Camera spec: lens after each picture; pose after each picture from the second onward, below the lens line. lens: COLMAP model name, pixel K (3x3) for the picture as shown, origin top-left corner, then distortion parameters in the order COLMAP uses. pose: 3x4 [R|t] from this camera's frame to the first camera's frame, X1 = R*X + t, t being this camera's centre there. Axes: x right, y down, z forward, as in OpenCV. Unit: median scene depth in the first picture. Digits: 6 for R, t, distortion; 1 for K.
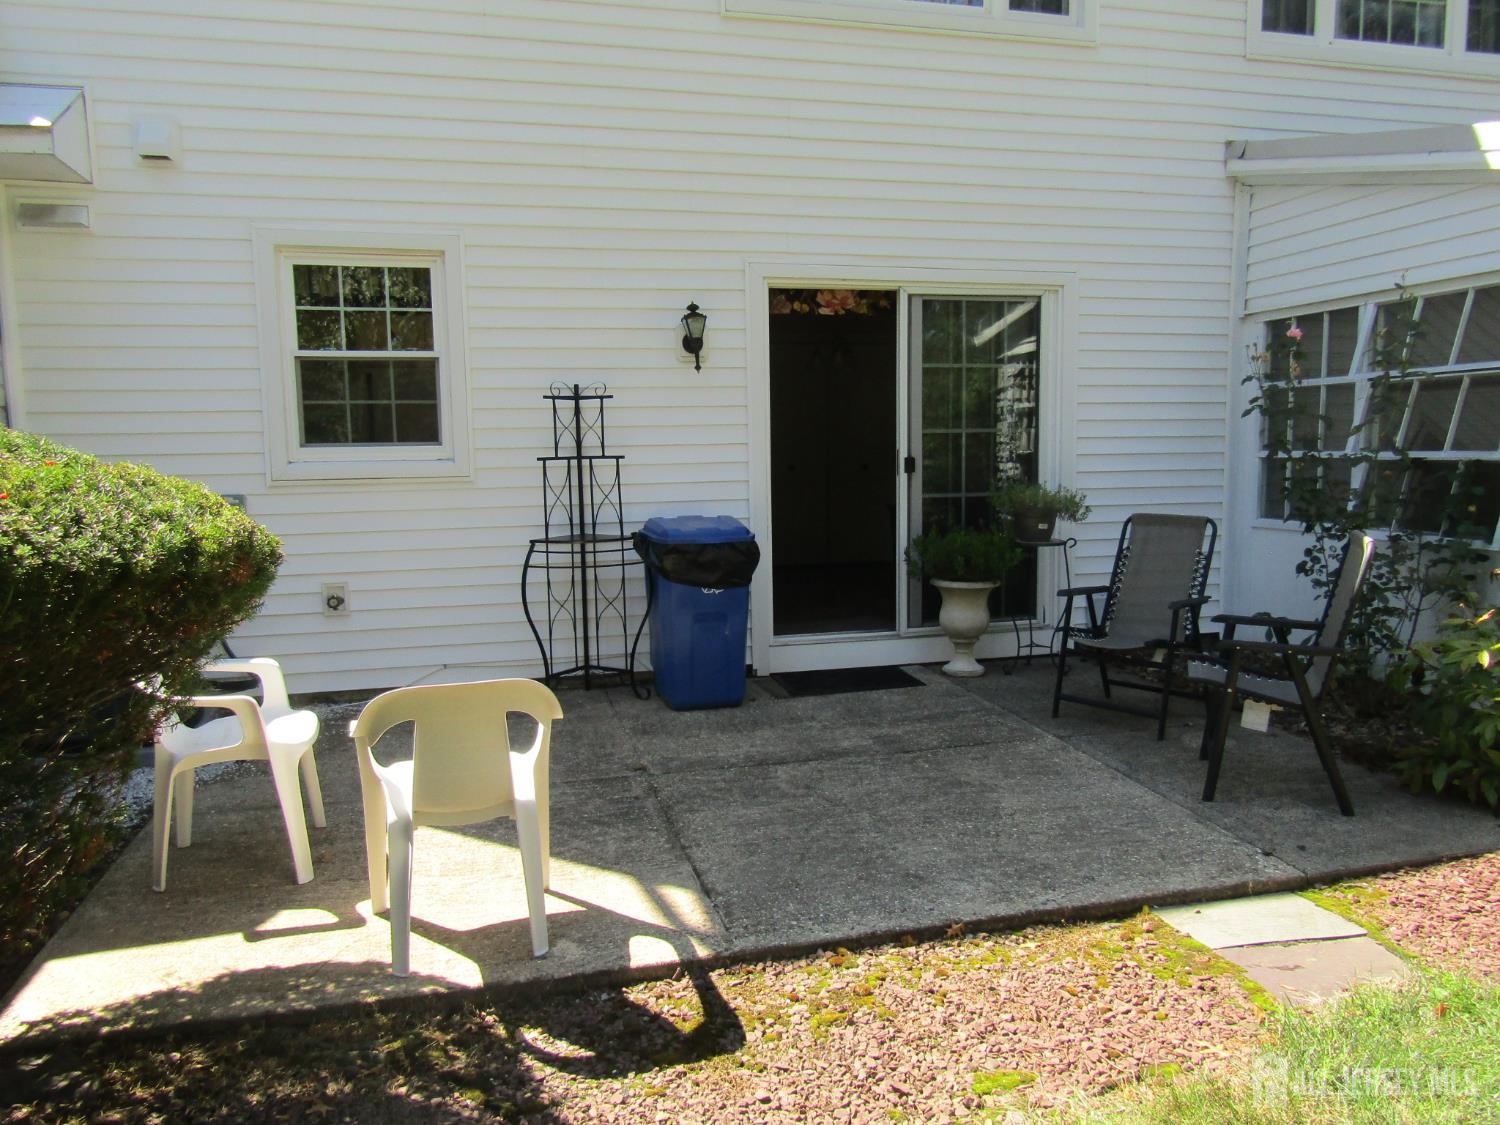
lens RADIAL K [[1125.8, 0, 797.3], [0, 1125.8, 575.0], [0, 0, 1]] dist [0.004149, 0.005710]
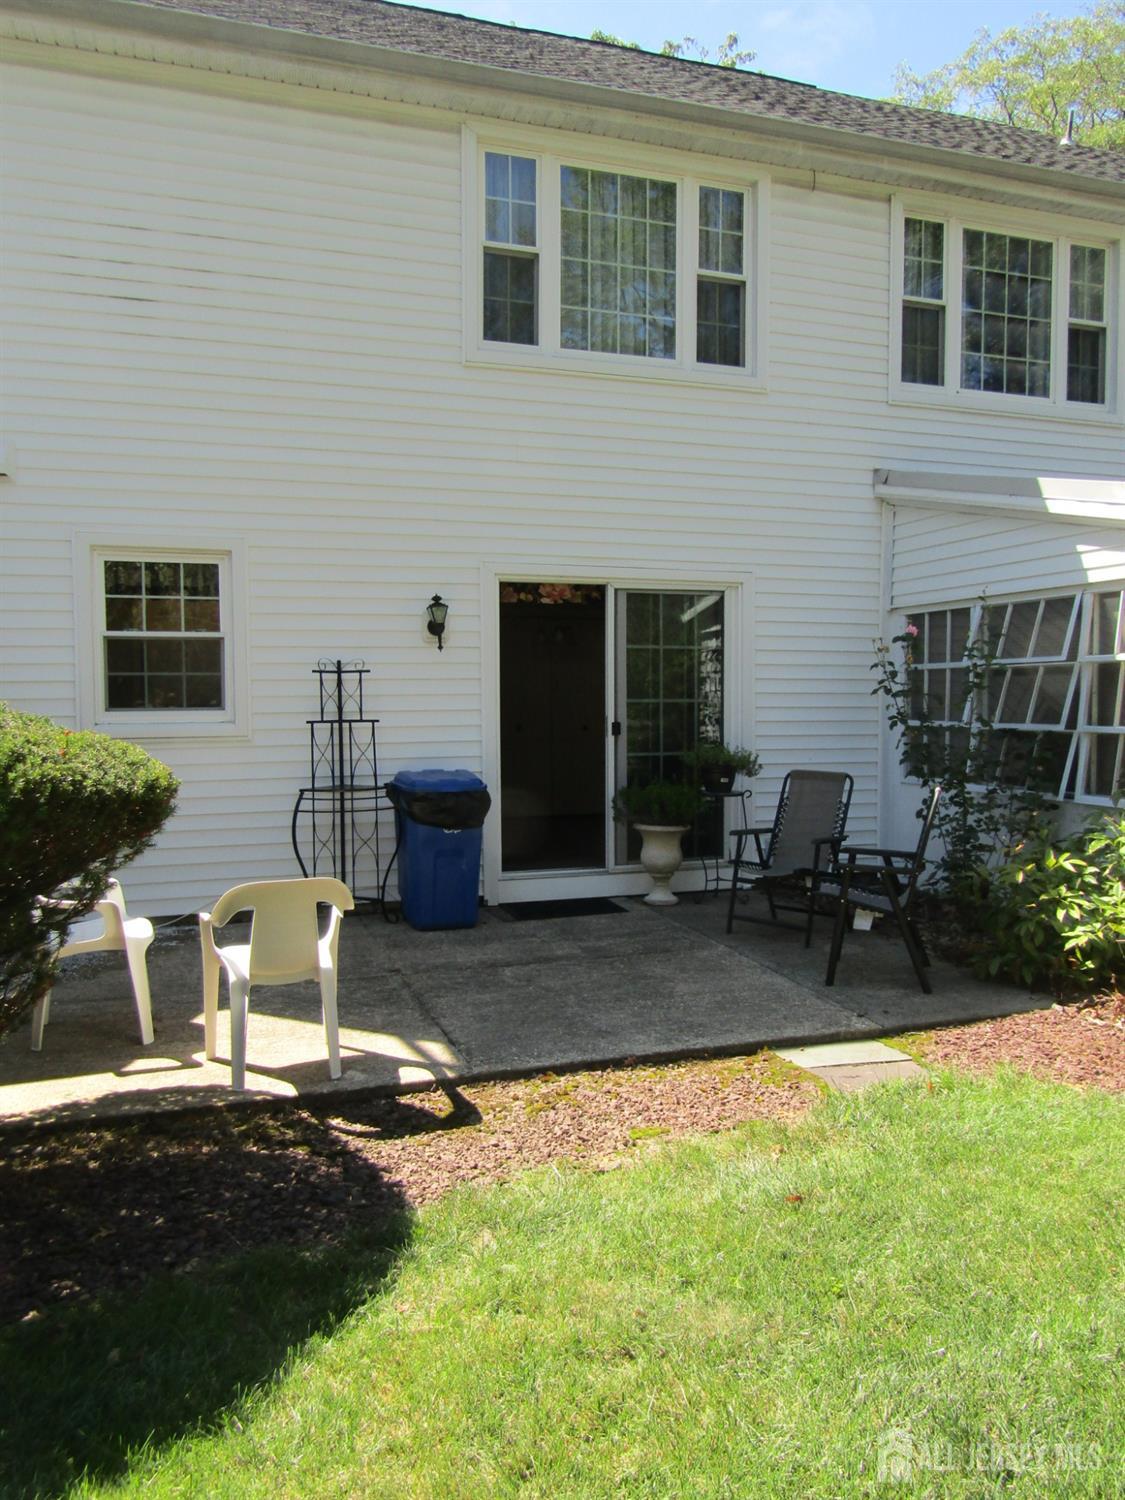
lens RADIAL K [[1161.9, 0, 625.7], [0, 1161.9, 769.5], [0, 0, 1]] dist [0.008735, -0.011684]
pose [[0.996280, 0.005788, 0.085981, 0.003810], [-0.001126, 0.998531, -0.054163, 0.015639], [-0.086168, 0.053865, 0.994823, -0.284740]]
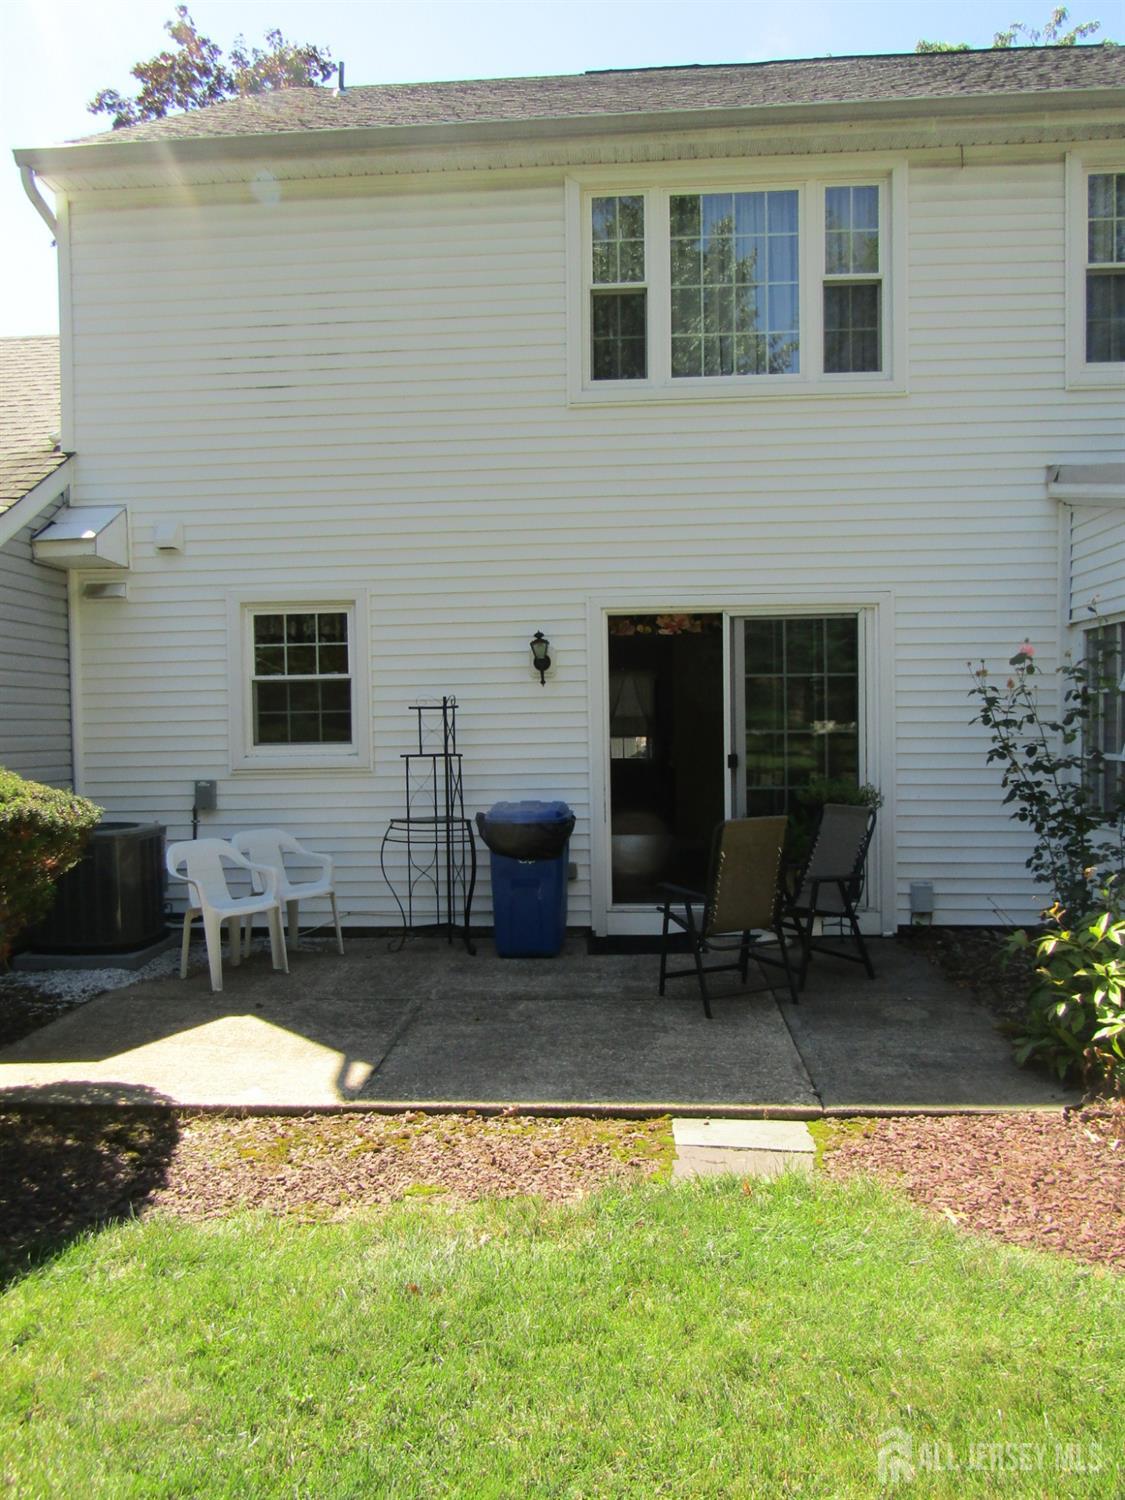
lens RADIAL K [[1125.8, 0, 565.6], [0, 1125.8, 762.4], [0, 0, 1]] dist [0.004149, 0.005710]
pose [[0.946880, 0.012015, -0.321363, 0.377407], [-0.038075, 0.996462, -0.074928, -0.004442], [0.319325, 0.083184, 0.943987, -0.180241]]
